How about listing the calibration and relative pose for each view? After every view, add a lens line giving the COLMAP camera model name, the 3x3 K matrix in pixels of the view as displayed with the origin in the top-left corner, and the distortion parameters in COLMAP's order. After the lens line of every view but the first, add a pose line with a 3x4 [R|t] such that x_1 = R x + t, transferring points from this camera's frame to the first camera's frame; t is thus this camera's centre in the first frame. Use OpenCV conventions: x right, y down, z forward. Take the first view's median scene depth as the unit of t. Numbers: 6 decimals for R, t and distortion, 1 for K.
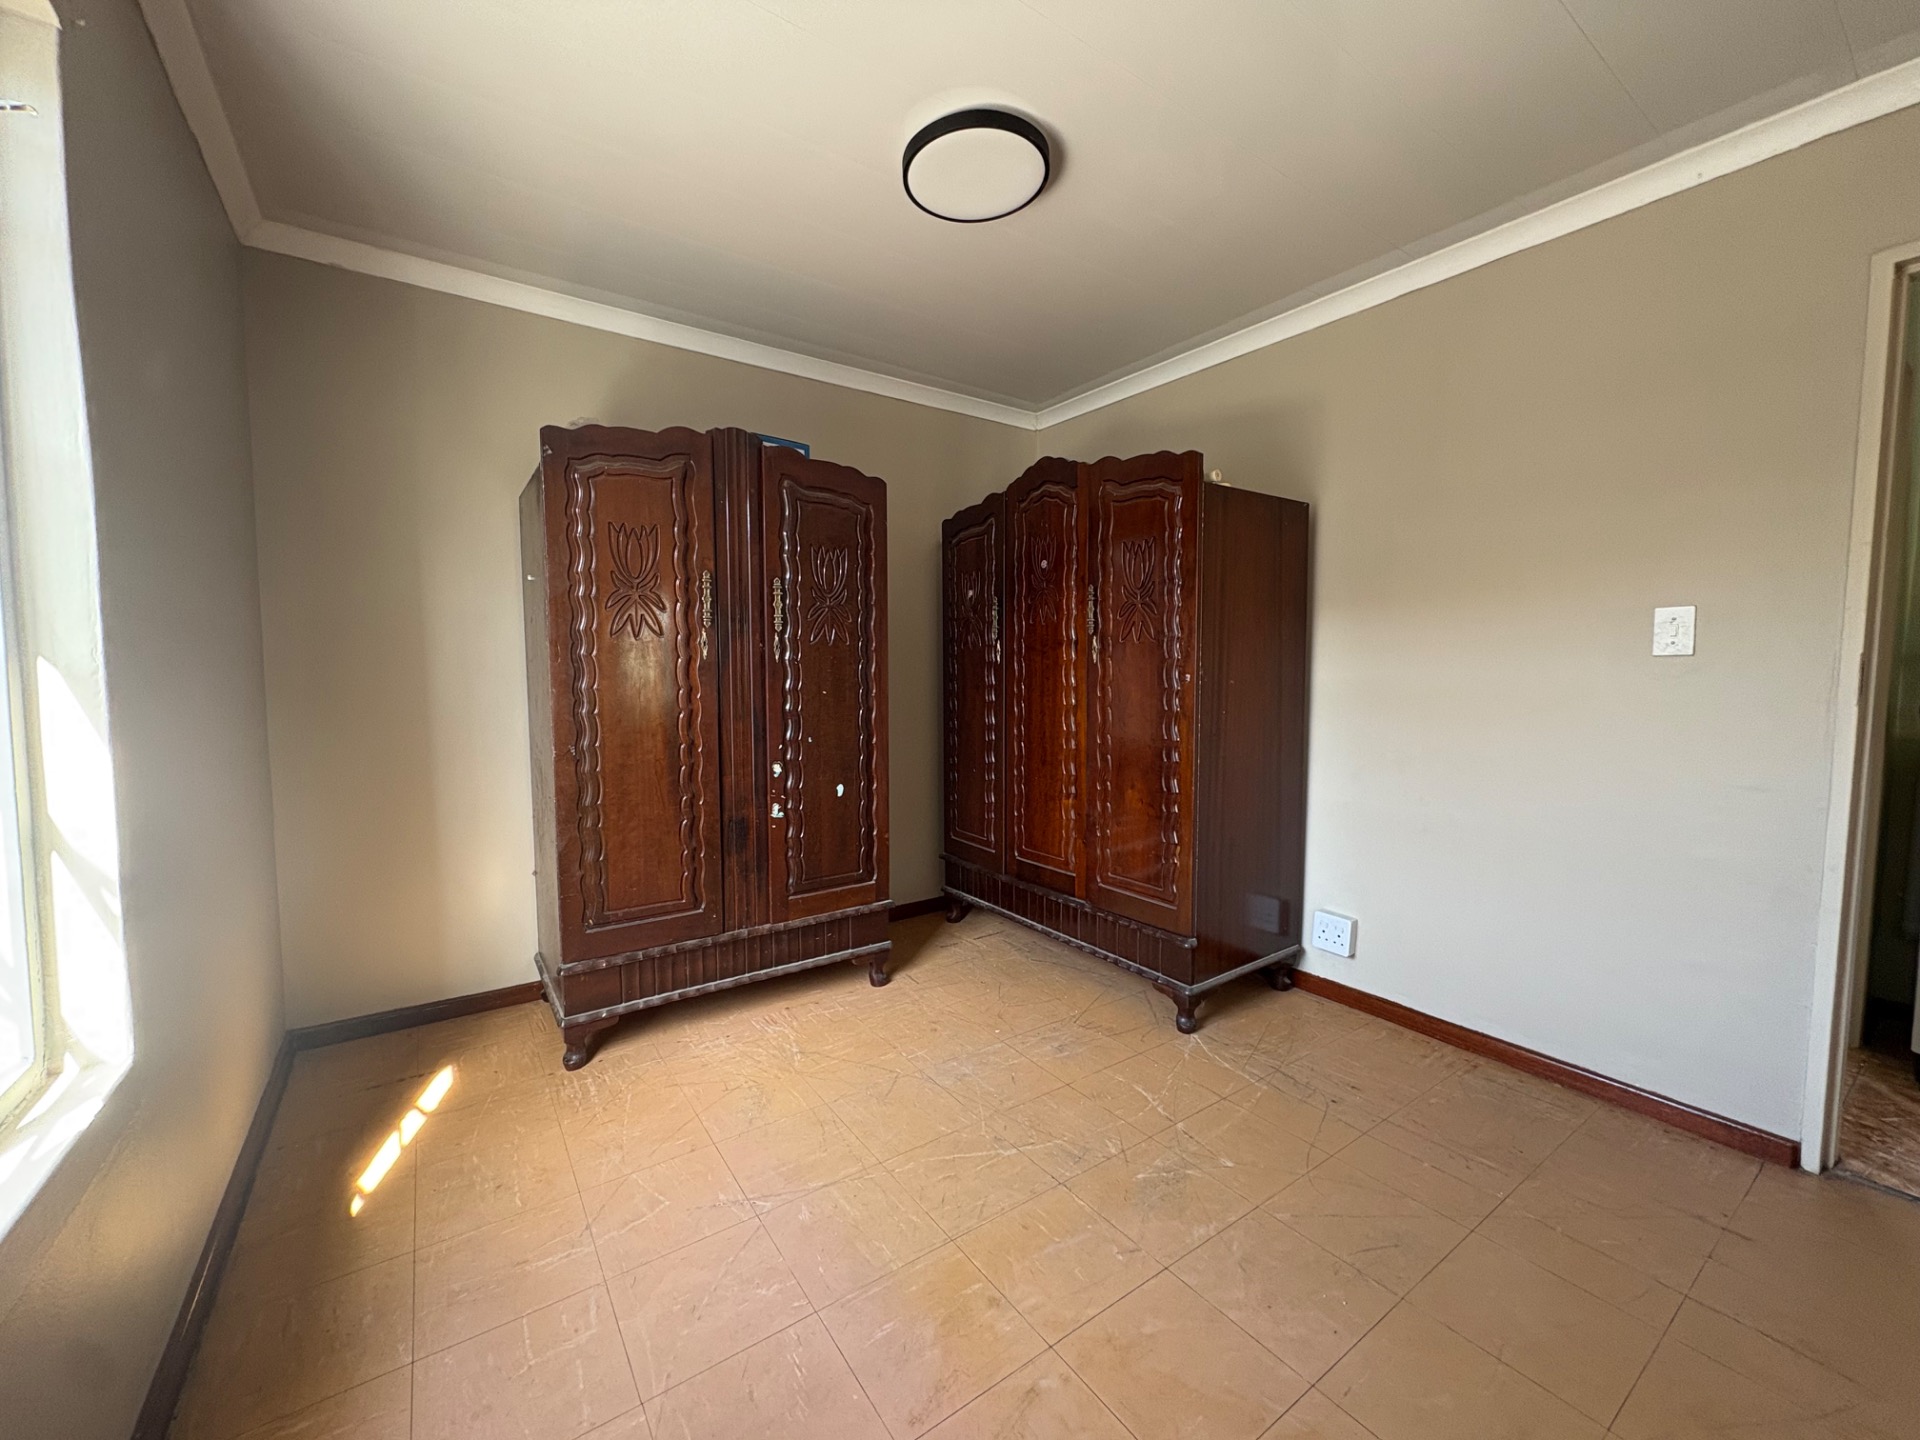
lens RADIAL K [[760.8, 0, 960.0], [0, 760.8, 720.0], [0, 0, 1]] dist [0.001012, -0.000256]
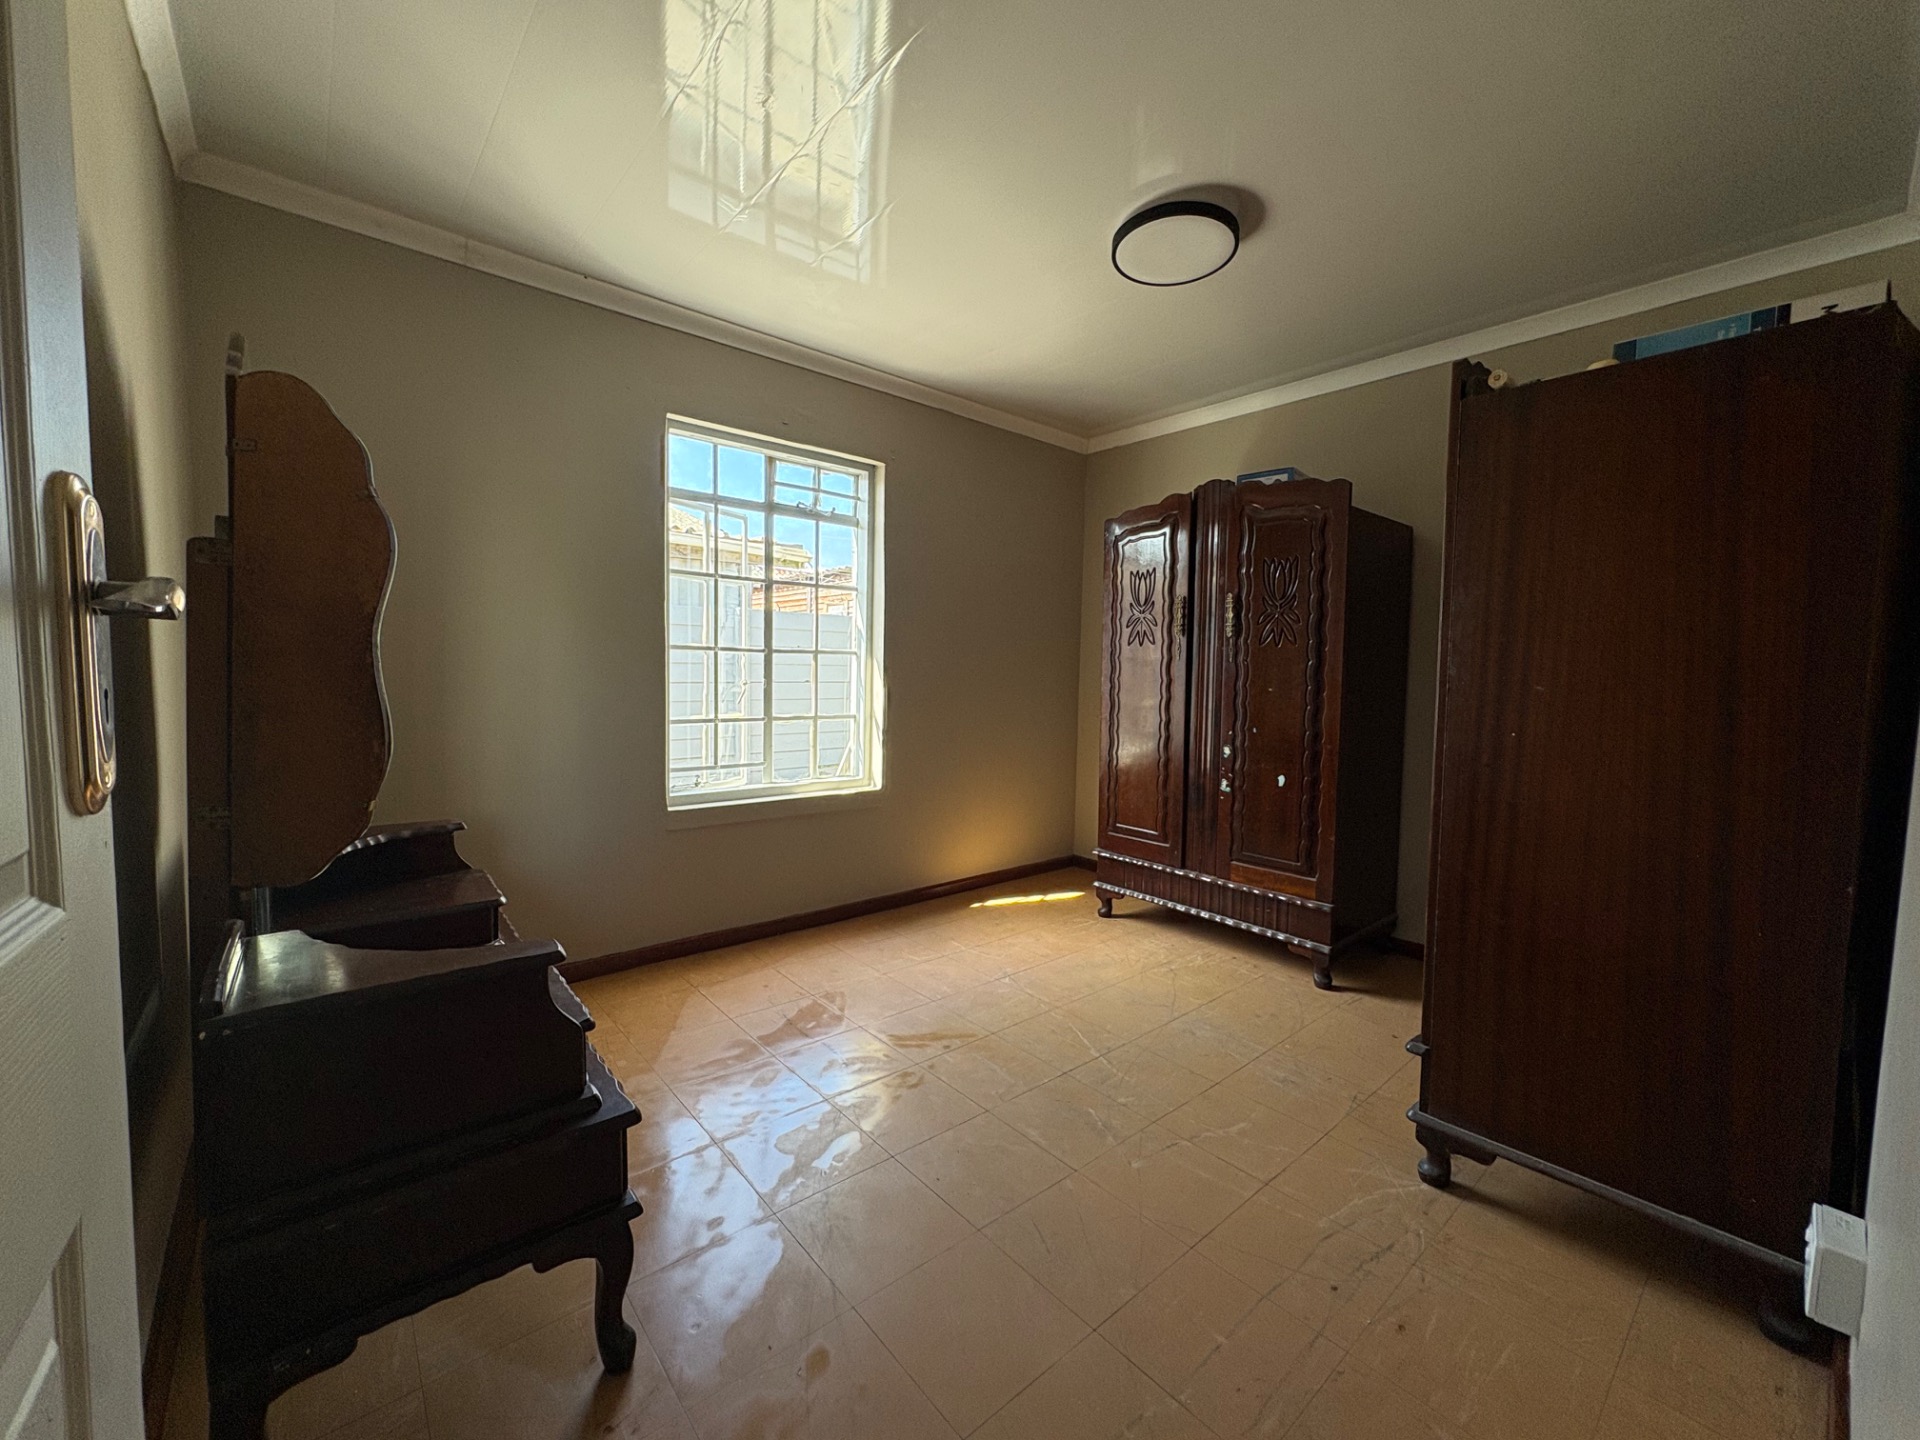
lens RADIAL K [[760.8, 0, 960.0], [0, 760.8, 720.0], [0, 0, 1]] dist [0.001012, -0.000256]
pose [[0.096118, 0.069686, -0.992928, 0.922765], [-0.085395, 0.994446, 0.061526, -0.022879], [0.991700, 0.078877, 0.101535, 0.456521]]
